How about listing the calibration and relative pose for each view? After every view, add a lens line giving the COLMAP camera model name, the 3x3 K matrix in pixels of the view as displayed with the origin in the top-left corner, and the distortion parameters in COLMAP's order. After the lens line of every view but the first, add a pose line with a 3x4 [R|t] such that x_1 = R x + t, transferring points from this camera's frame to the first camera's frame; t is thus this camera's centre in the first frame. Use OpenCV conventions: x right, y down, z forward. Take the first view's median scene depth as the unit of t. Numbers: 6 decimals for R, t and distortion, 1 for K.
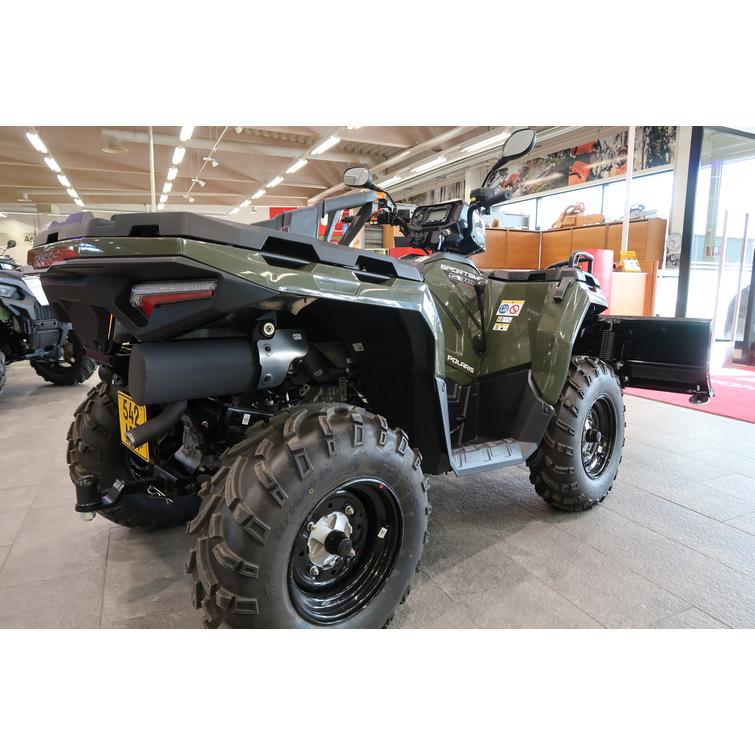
lens RADIAL K [[514.2, 0, 375.2], [0, 514.2, 373.6], [0, 0, 1]] dist [-0.035043, 0.005581]
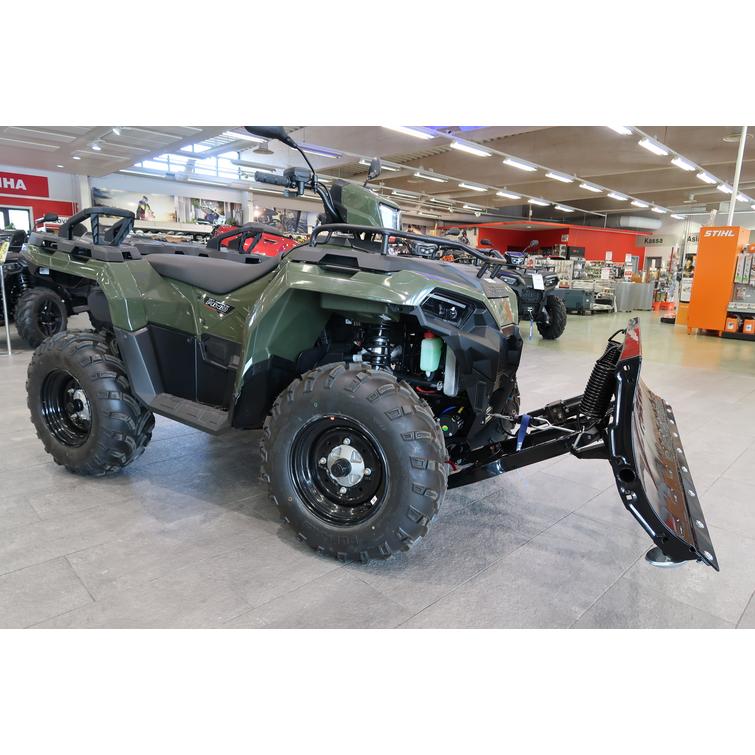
lens RADIAL K [[514.2, 0, 375.2], [0, 514.2, 373.6], [0, 0, 1]] dist [-0.035043, 0.005581]
pose [[0.356770, 0.207639, -0.910825, 1.322842], [-0.206959, 0.968327, 0.139682, -0.171087], [0.910979, 0.138669, 0.388442, 0.852559]]
